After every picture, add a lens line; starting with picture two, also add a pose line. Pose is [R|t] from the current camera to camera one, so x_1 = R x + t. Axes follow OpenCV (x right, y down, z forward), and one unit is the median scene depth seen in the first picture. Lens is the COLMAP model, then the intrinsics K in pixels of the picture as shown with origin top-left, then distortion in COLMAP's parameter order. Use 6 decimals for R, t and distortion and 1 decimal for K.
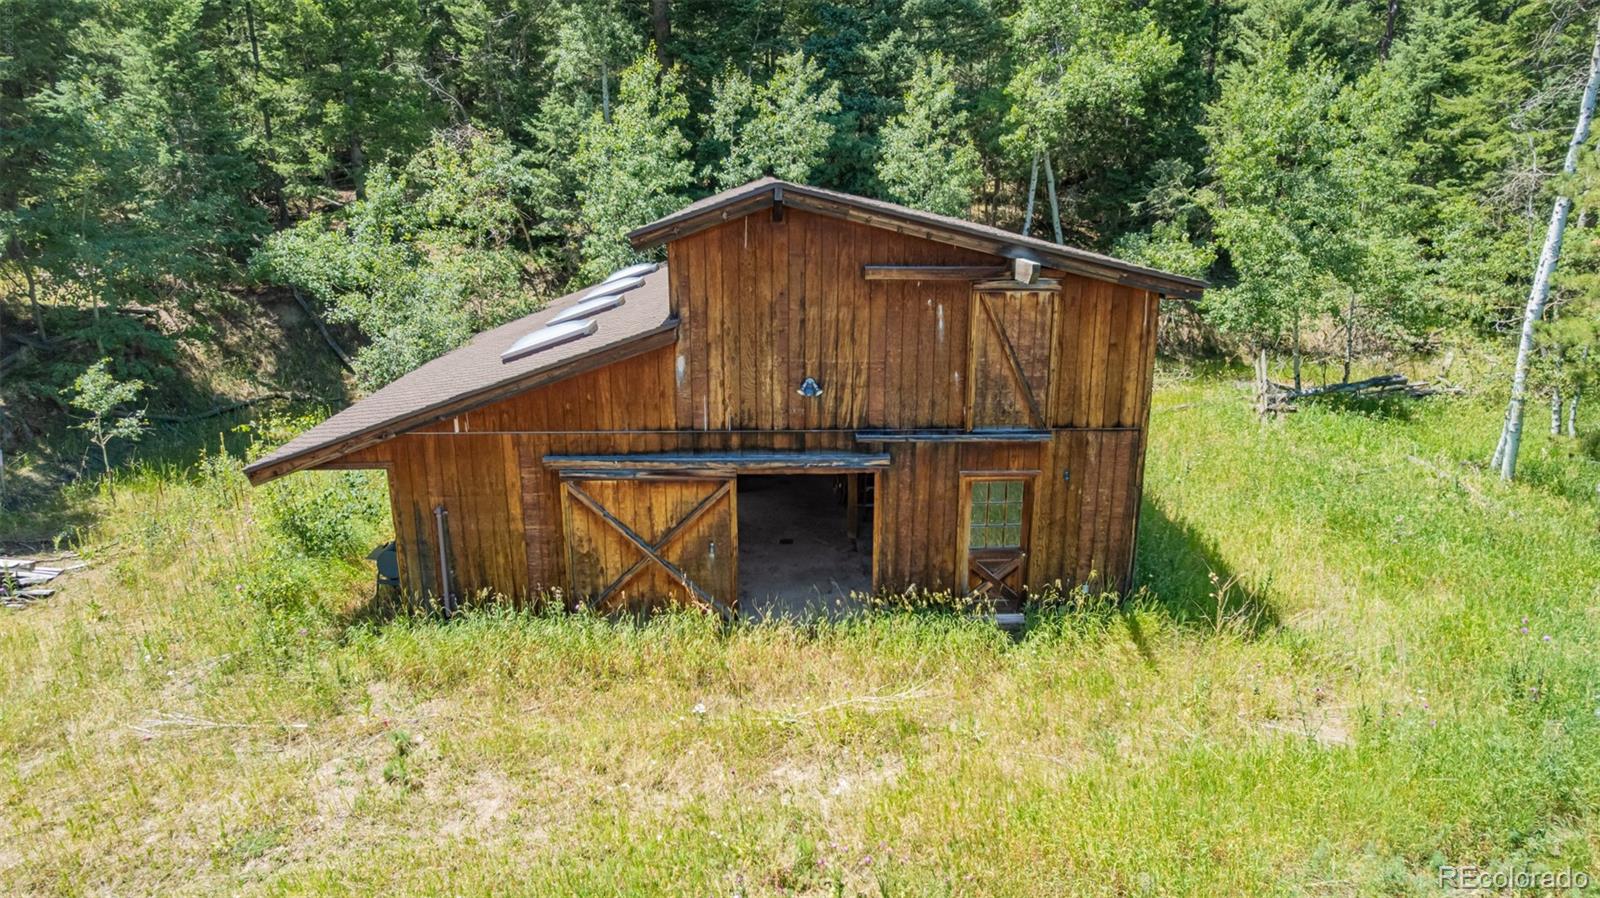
lens RADIAL K [[1042.5, 0, 800.0], [0, 1042.5, 449.0], [0, 0, 1]] dist [-0.075506, 0.076964]
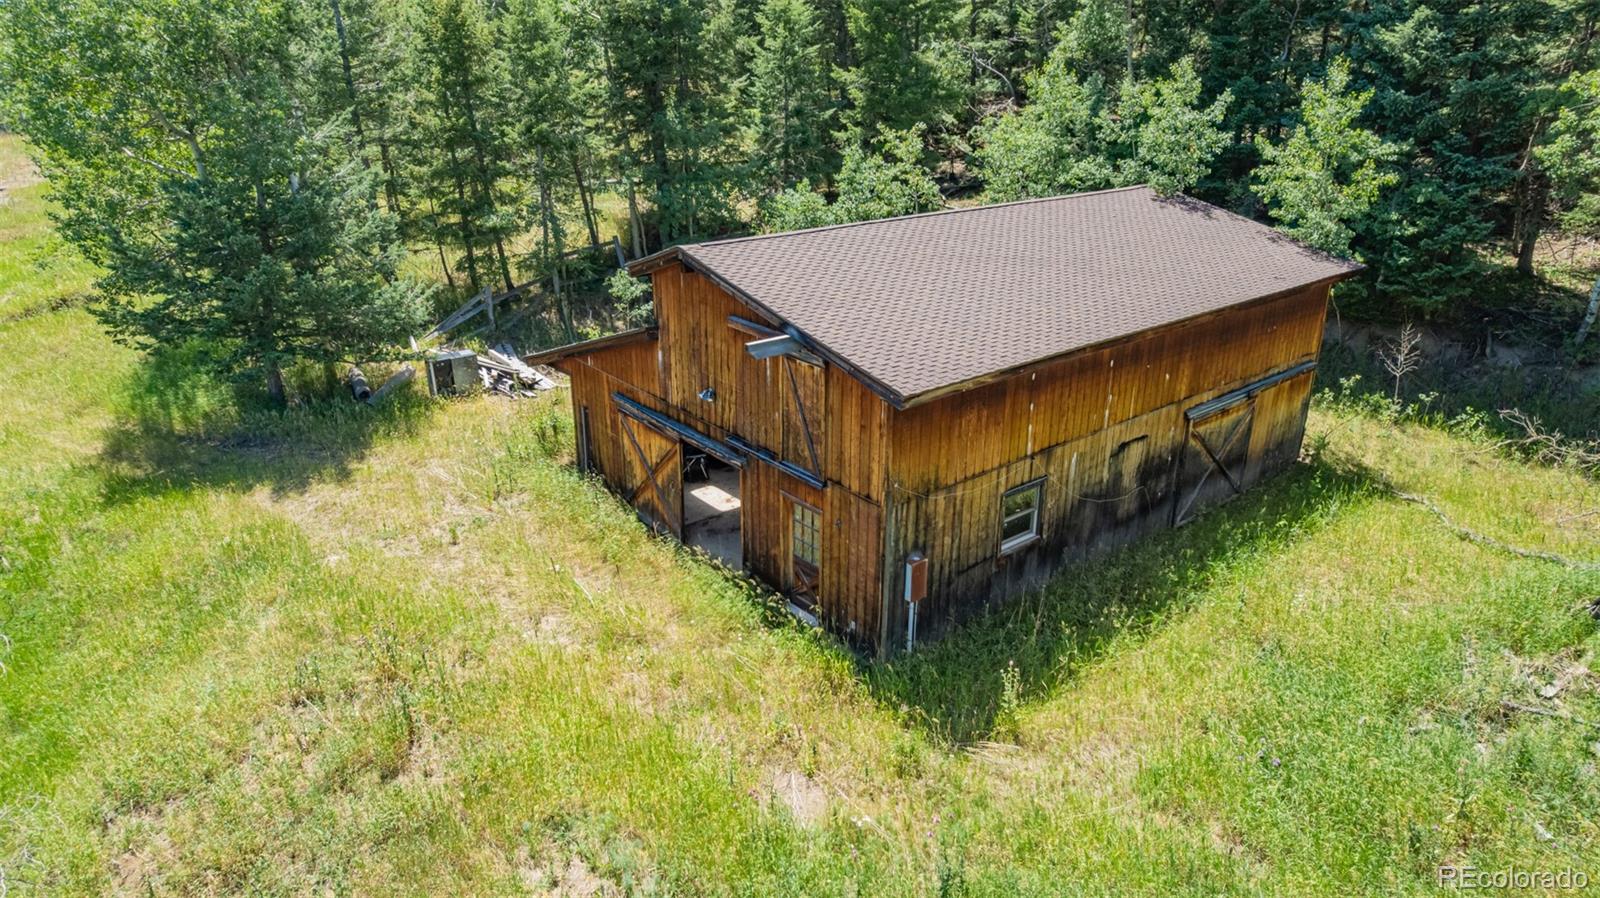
lens RADIAL K [[1042.5, 0, 800.0], [0, 1042.5, 449.0], [0, 0, 1]] dist [-0.075506, 0.076964]
pose [[0.599523, 0.294786, -0.744093, 1.094889], [-0.209032, 0.955103, 0.209963, -0.296131], [0.772579, 0.029662, 0.634226, 0.228772]]
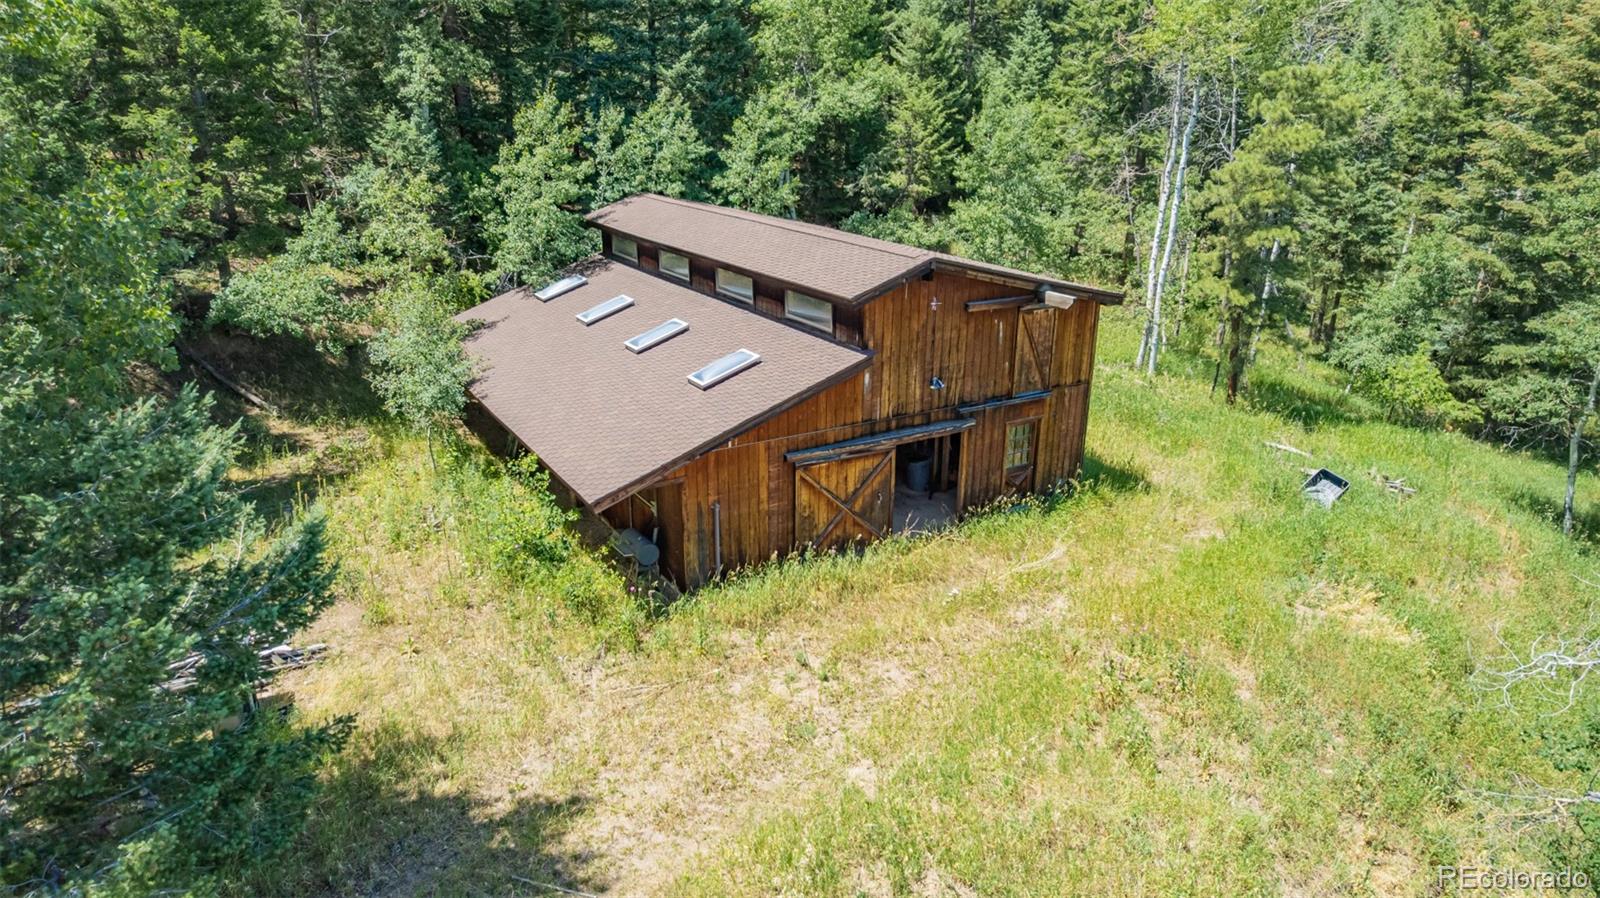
lens RADIAL K [[1042.5, 0, 800.0], [0, 1042.5, 449.0], [0, 0, 1]] dist [-0.075506, 0.076964]
pose [[0.873476, -0.155884, 0.461238, -0.883190], [0.117949, 0.986889, 0.110171, -0.154473], [-0.472365, -0.041829, 0.880410, -0.268954]]
